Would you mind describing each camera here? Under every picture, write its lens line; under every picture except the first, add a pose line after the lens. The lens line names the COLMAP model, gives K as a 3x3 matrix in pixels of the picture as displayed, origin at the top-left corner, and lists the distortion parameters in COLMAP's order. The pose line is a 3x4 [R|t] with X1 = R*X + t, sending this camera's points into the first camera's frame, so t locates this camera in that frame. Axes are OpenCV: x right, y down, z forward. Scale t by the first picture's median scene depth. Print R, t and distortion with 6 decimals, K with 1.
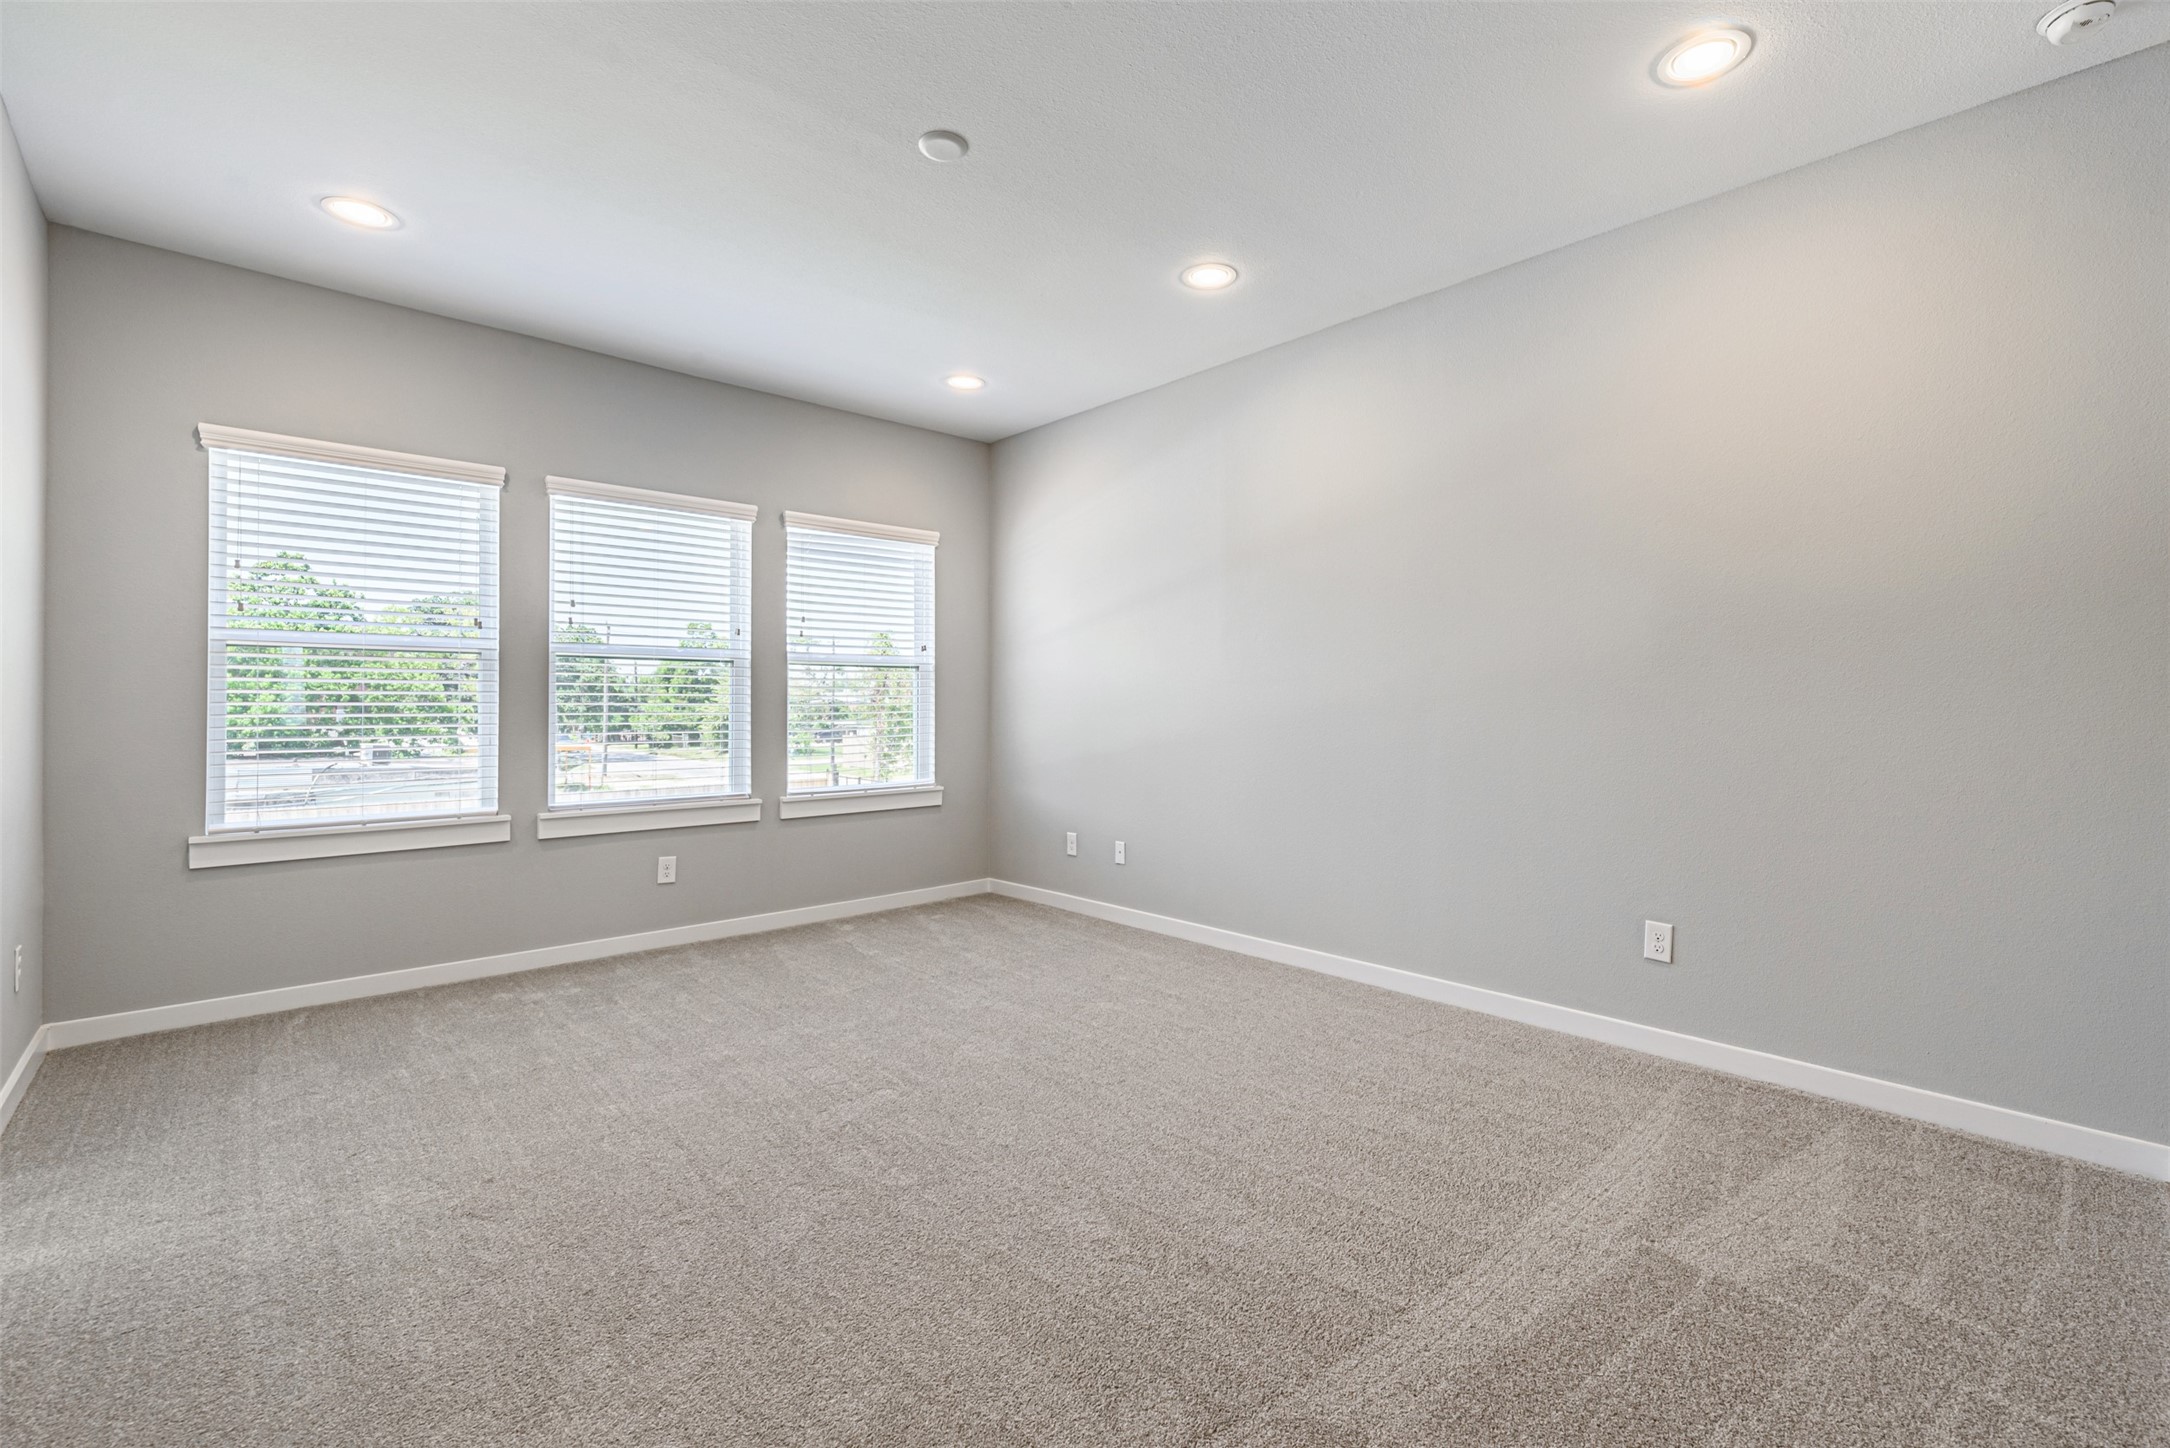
lens RADIAL K [[896.5, 0, 1078.6], [0, 896.5, 733.8], [0, 0, 1]] dist [-0.000205, 0.000143]
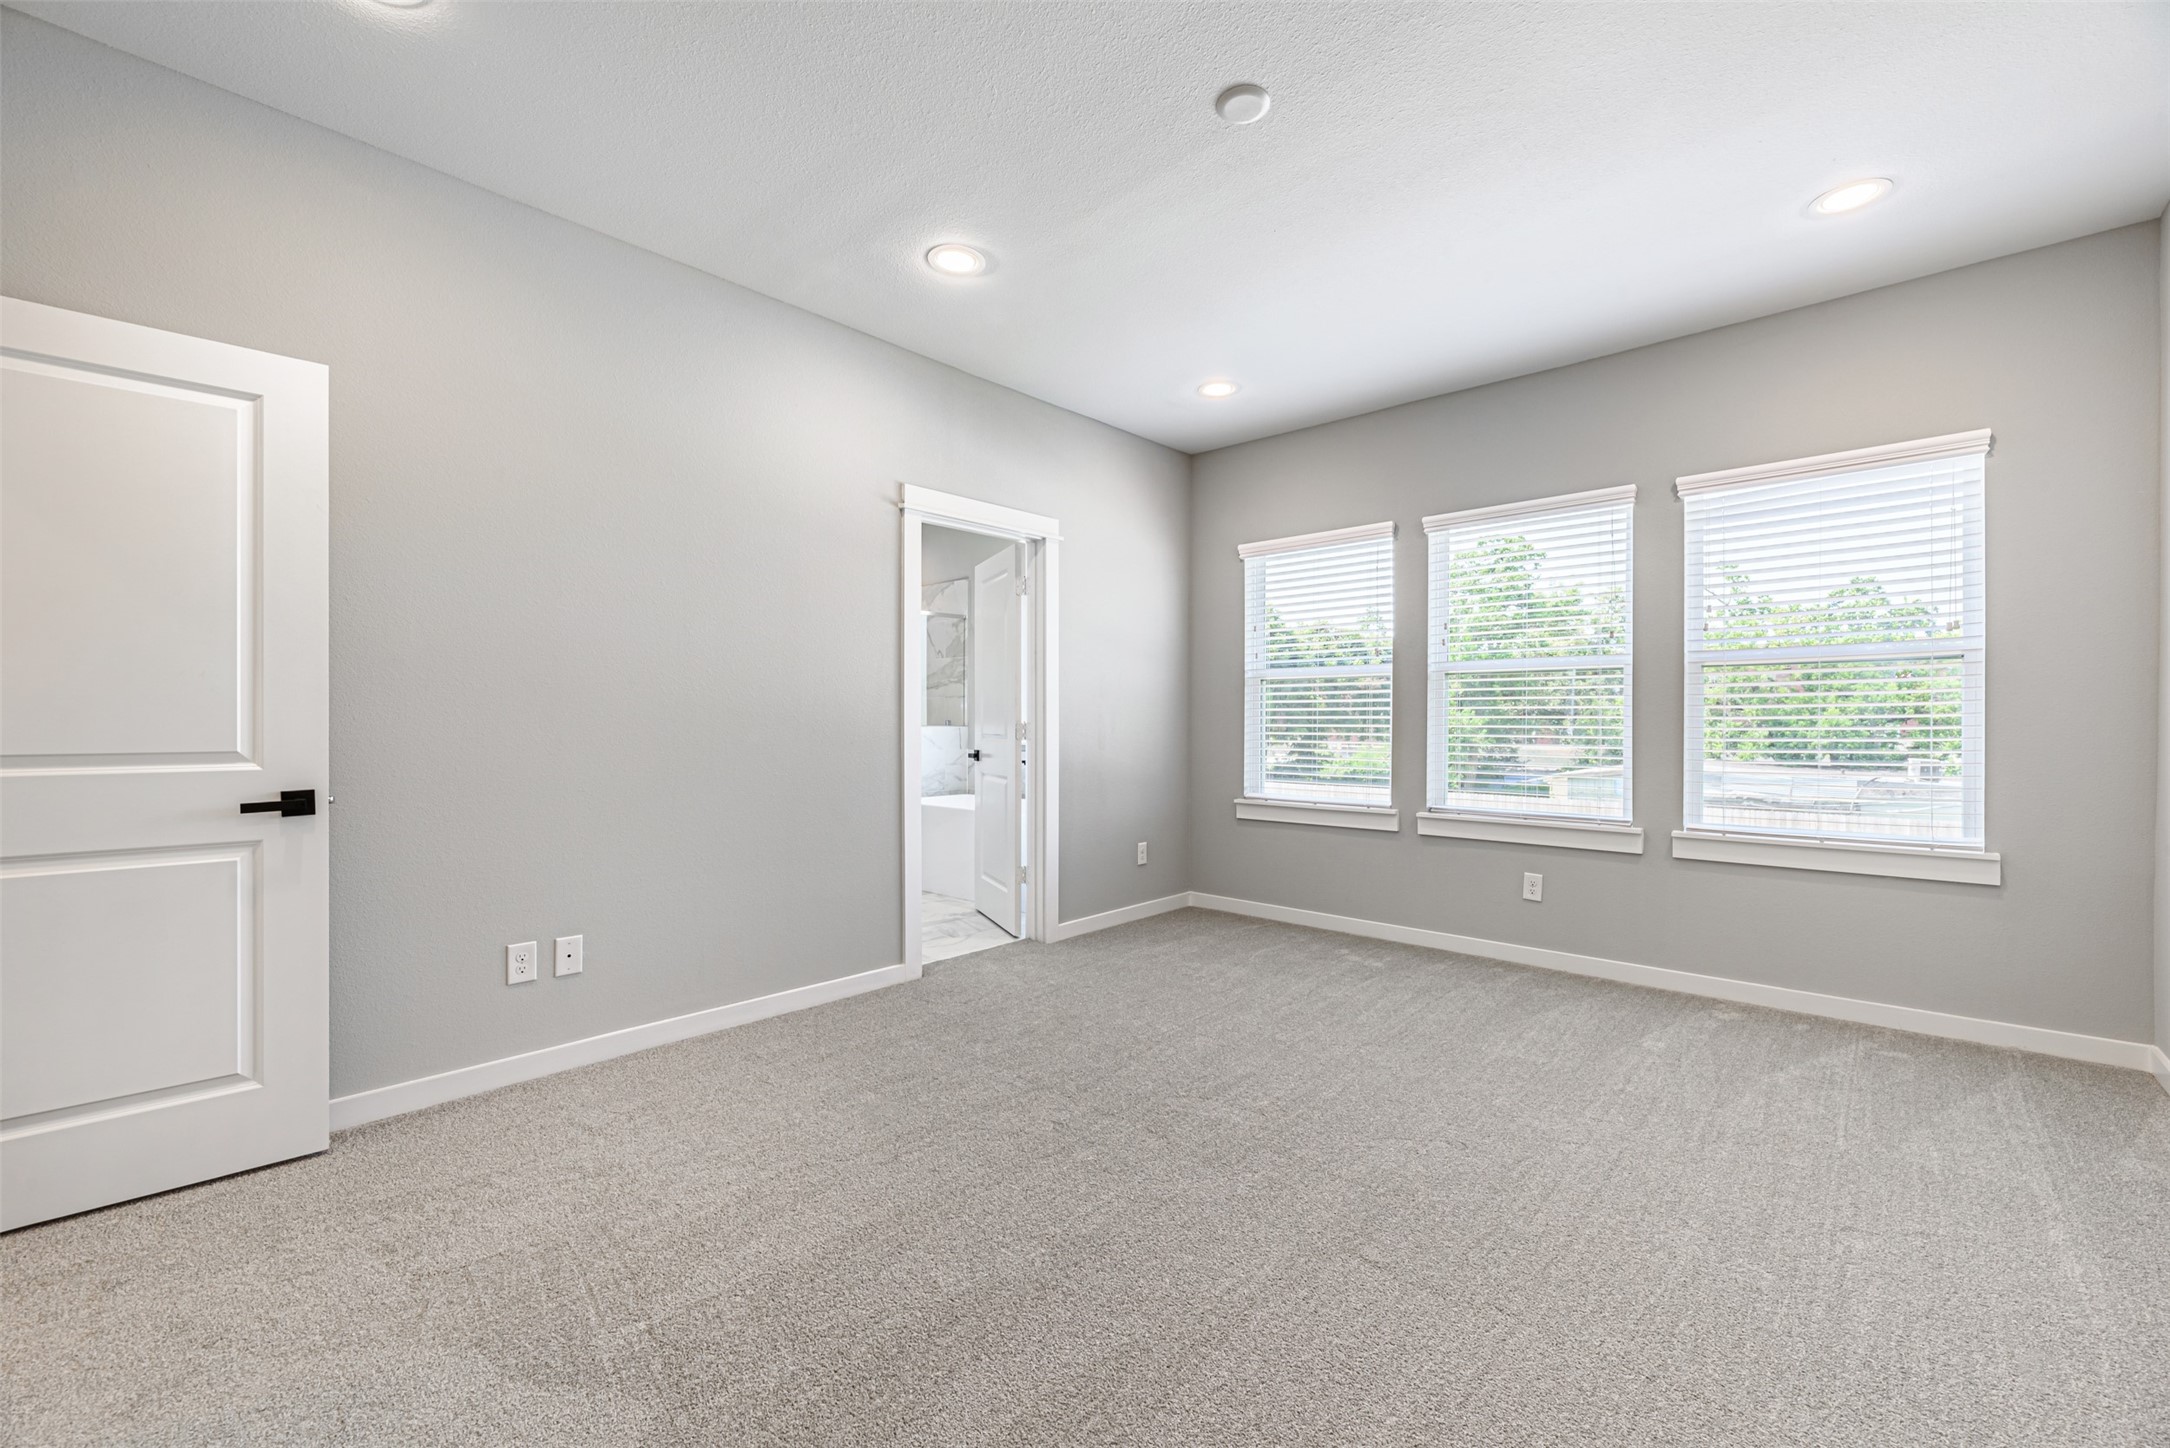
lens RADIAL K [[890.8, 0, 1079.5], [0, 890.8, 719.0], [0, 0, 1]] dist [0.026905, 0.000086]
pose [[0.128499, -0.001306, -0.991709, 0.367171], [-0.029324, 0.999557, -0.005116, -0.008834], [0.991276, 0.029738, 0.128403, 0.319693]]
